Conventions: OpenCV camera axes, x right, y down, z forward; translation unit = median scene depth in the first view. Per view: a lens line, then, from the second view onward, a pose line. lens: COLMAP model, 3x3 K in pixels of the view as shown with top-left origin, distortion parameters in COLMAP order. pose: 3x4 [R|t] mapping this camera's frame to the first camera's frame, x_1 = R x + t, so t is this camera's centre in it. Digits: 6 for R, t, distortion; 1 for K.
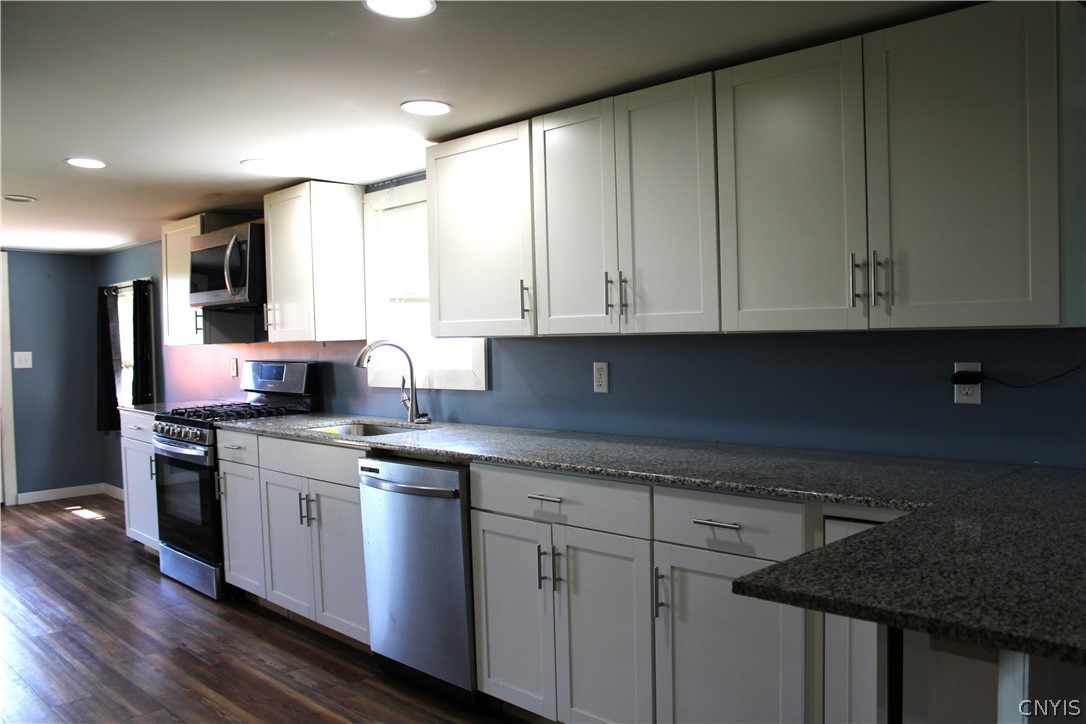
lens RADIAL K [[916.0, 0, 541.0], [0, 916.0, 365.6], [0, 0, 1]] dist [-0.173426, 0.176111]
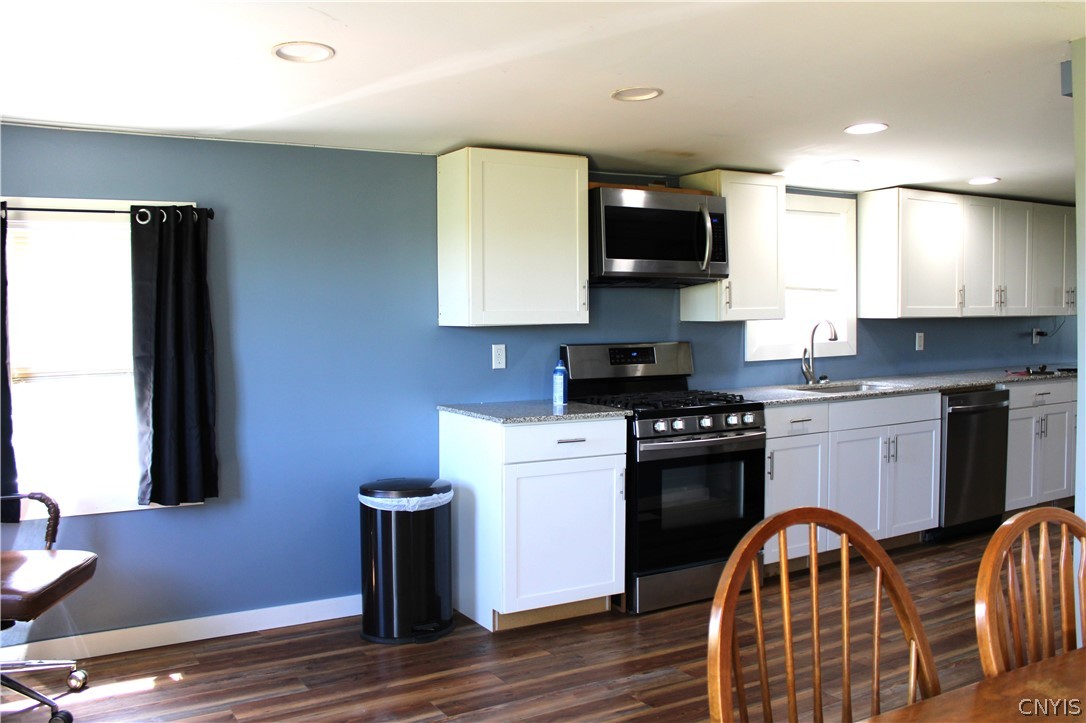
lens RADIAL K [[977.5, 0, 543.0], [0, 977.5, 361.5], [0, 0, 1]] dist [-0.121928, 0.007711]
pose [[0.206569, -0.032690, 0.977886, -1.786726], [0.035398, 0.999037, 0.025919, -0.020530], [-0.977791, 0.029261, 0.207528, 1.260813]]
